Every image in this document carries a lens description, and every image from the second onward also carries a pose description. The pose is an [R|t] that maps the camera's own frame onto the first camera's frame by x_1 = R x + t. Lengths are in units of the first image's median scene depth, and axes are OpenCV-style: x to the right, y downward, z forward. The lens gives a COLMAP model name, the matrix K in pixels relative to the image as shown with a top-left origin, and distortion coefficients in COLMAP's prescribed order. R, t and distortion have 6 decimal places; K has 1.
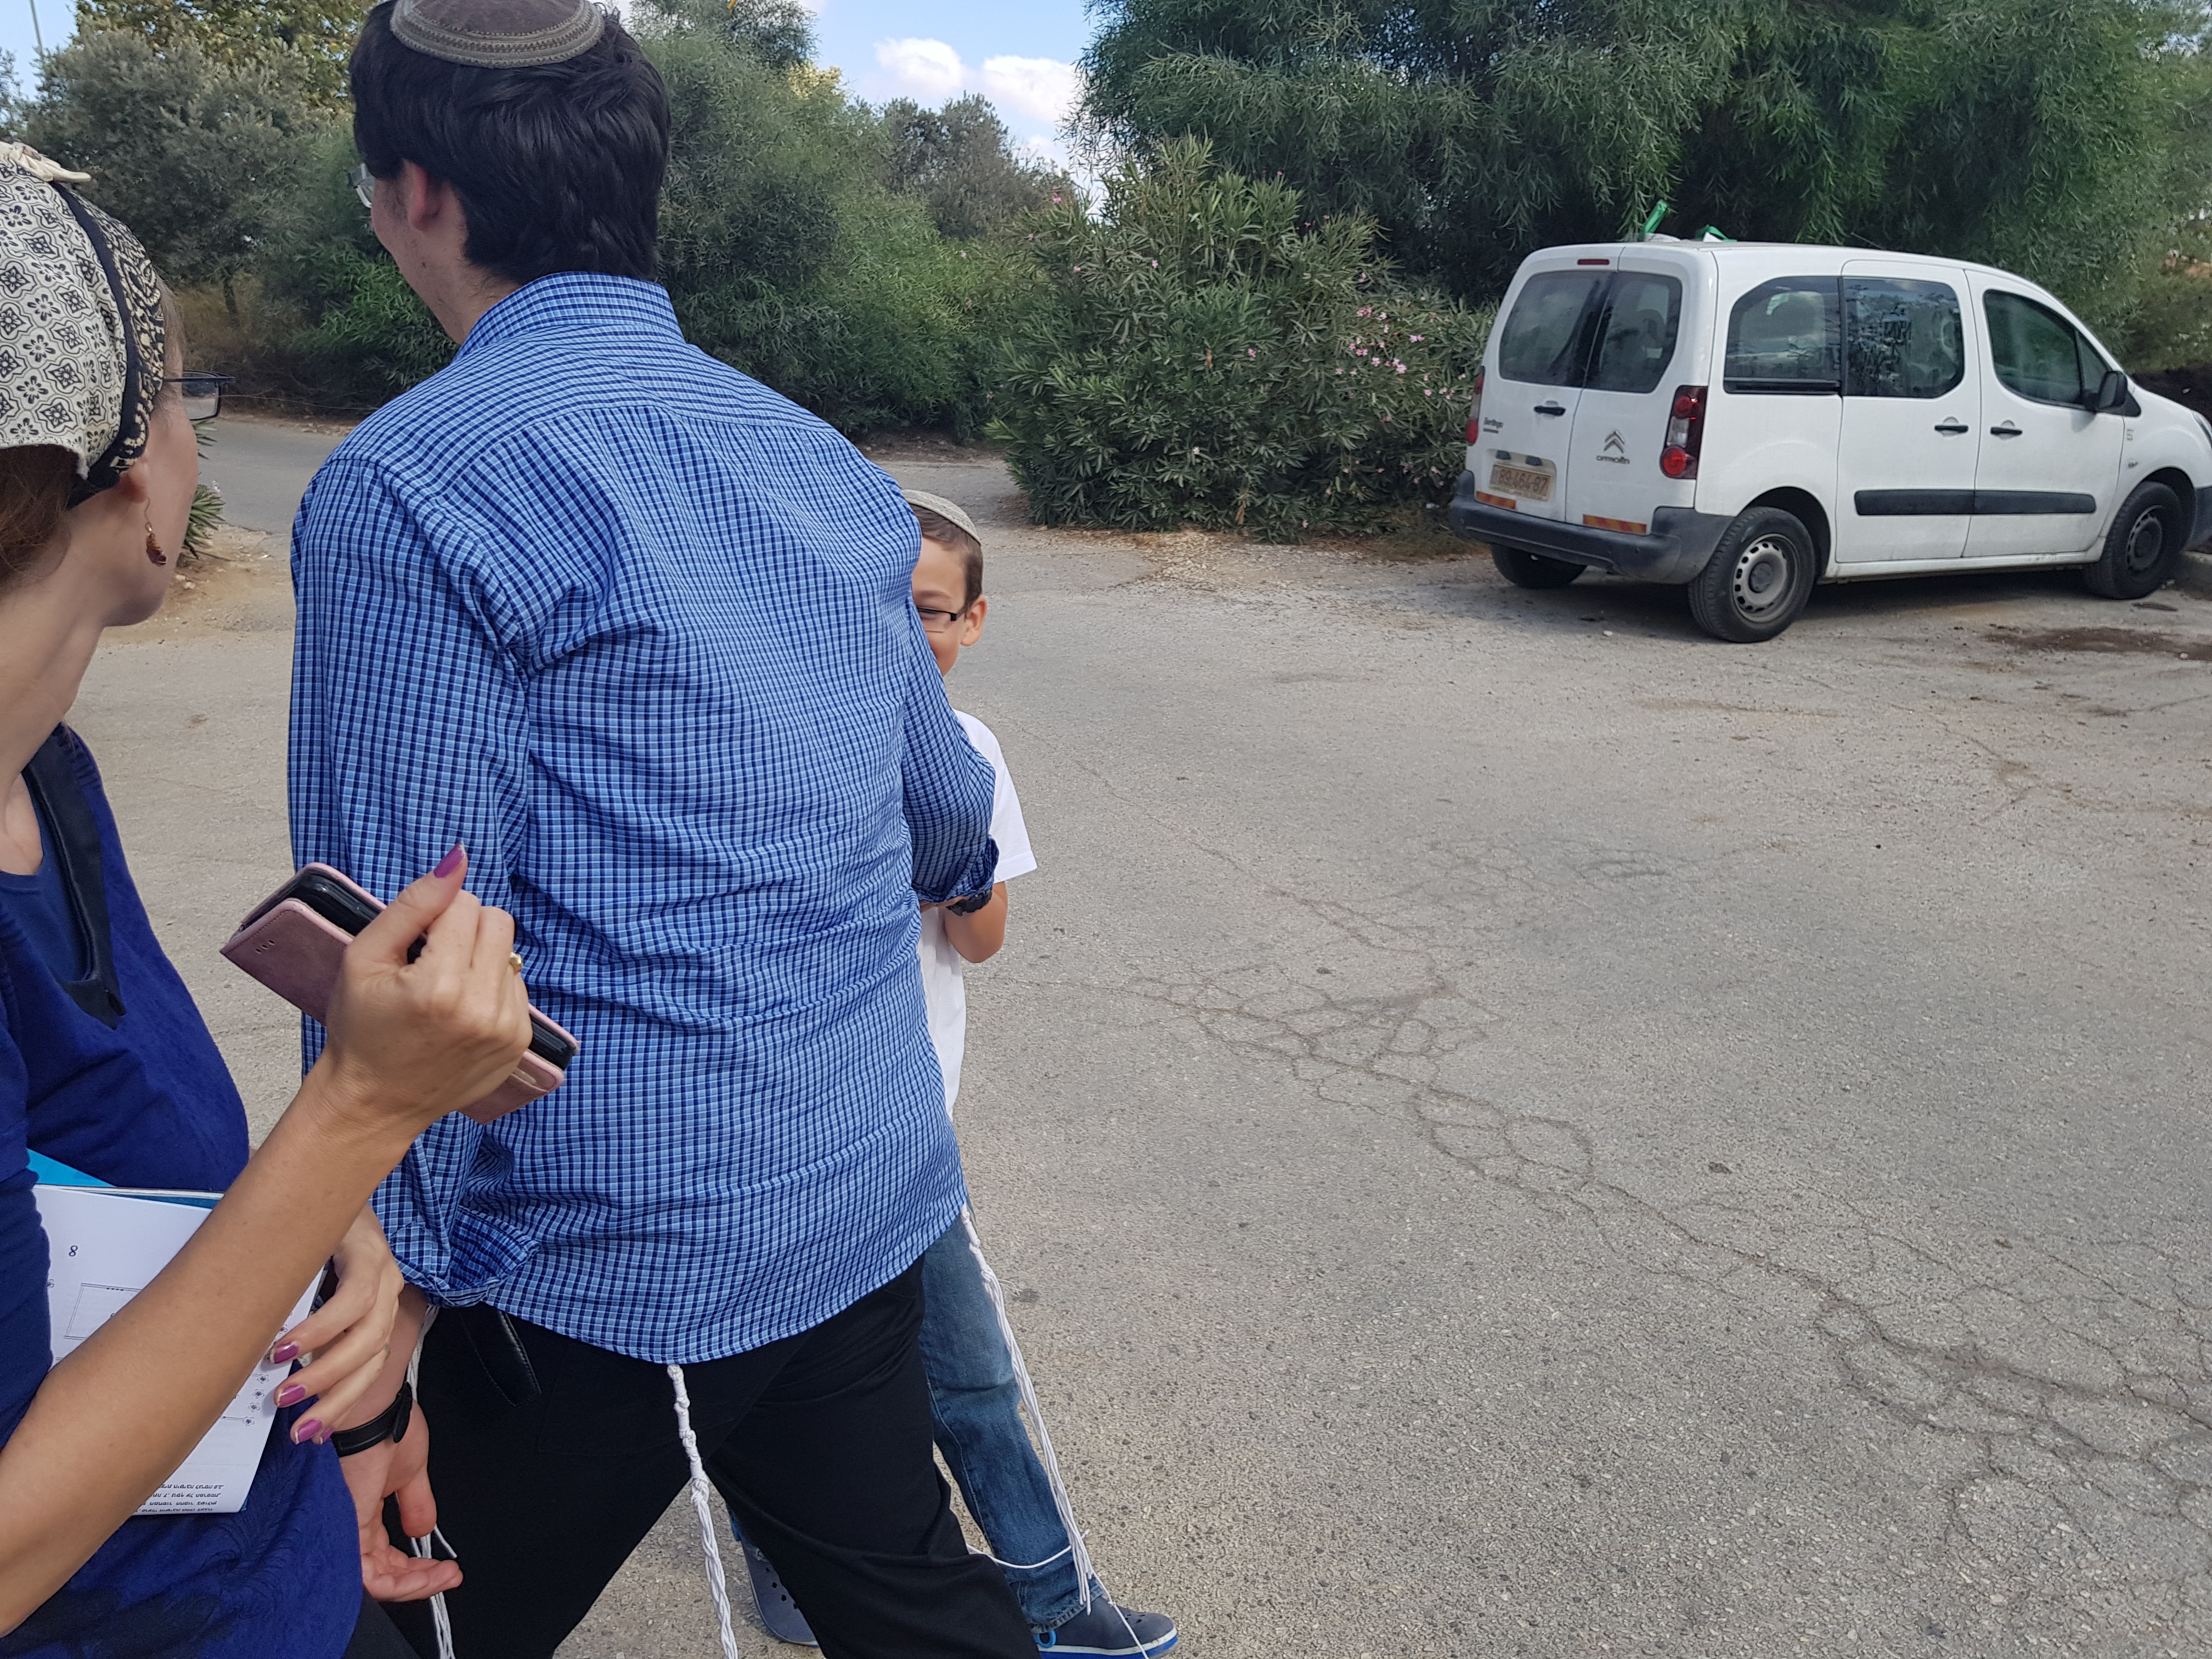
lens RADIAL K [[1746.7, 0, 1139.2], [0, 1746.7, 837.3], [0, 0, 1]] dist [0.116241, -0.157119]
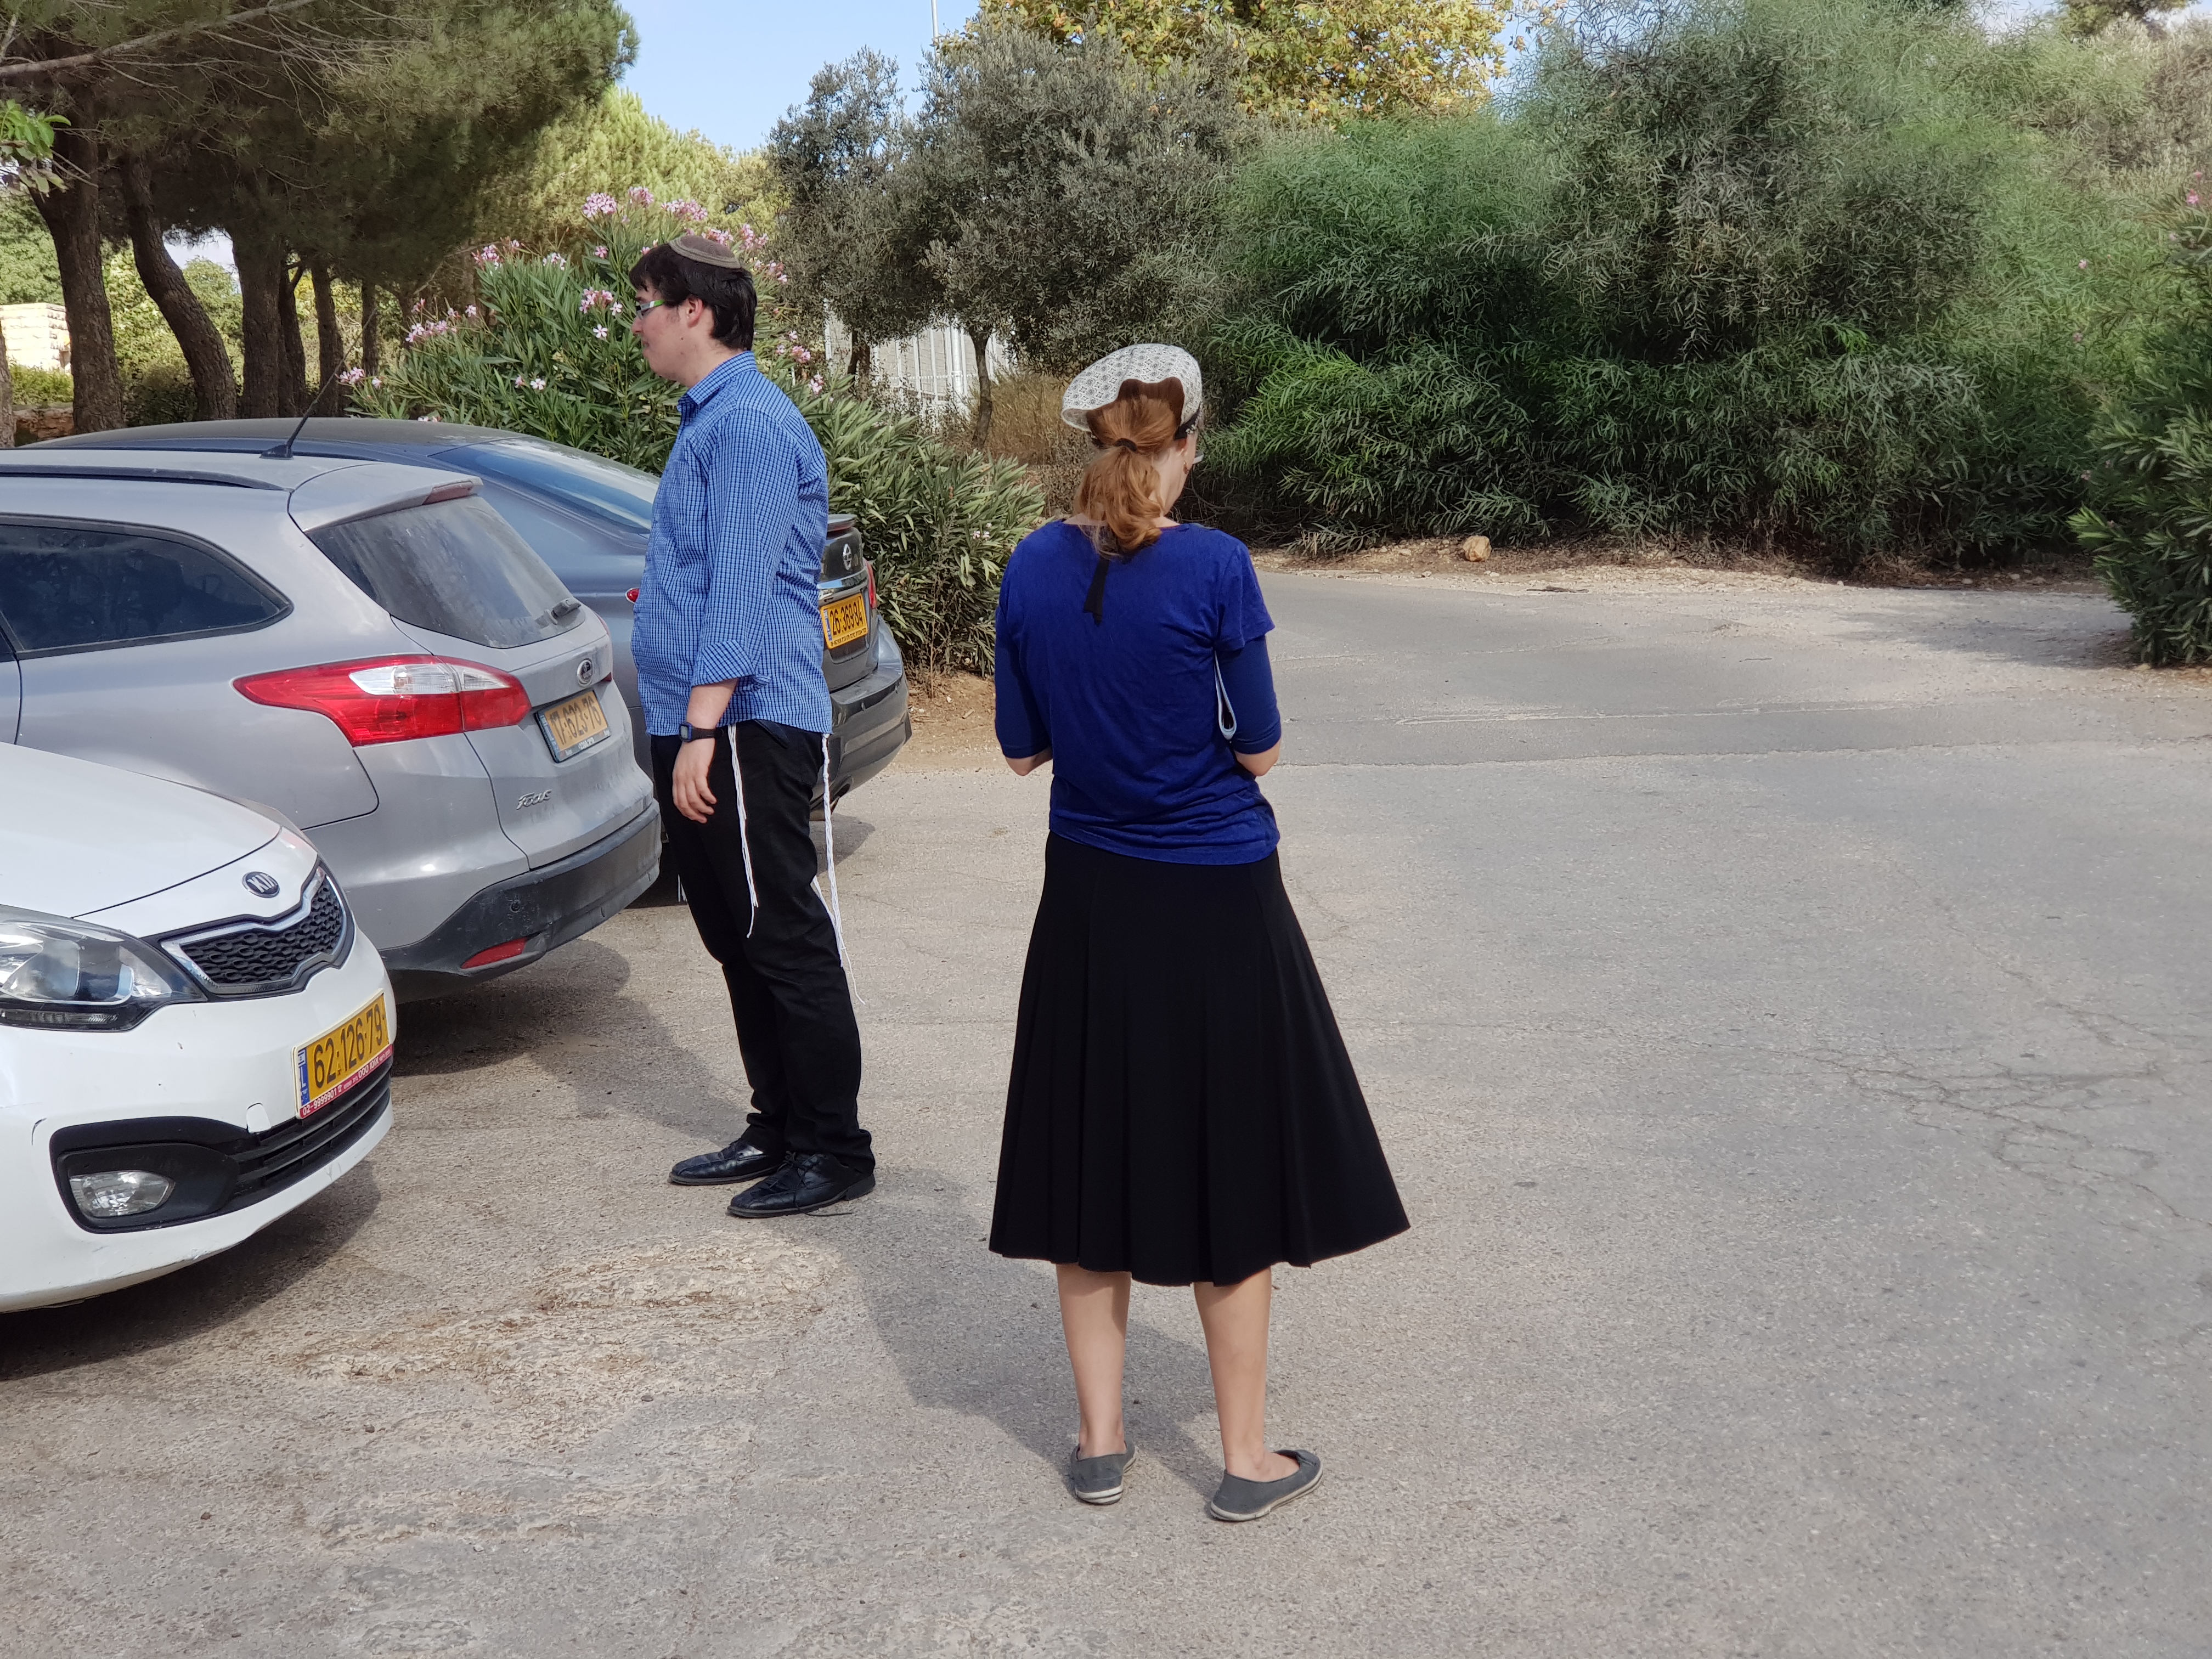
lens RADIAL K [[3459.8, 0, 1158.5], [0, 3459.8, 812.5], [0, 0, 1]] dist [0.077116, -0.150012]
pose [[0.897681, 0.018144, -0.440271, 0.215459], [-0.088898, 0.986065, -0.140620, 0.108012], [0.431585, 0.165371, 0.886785, -0.354881]]
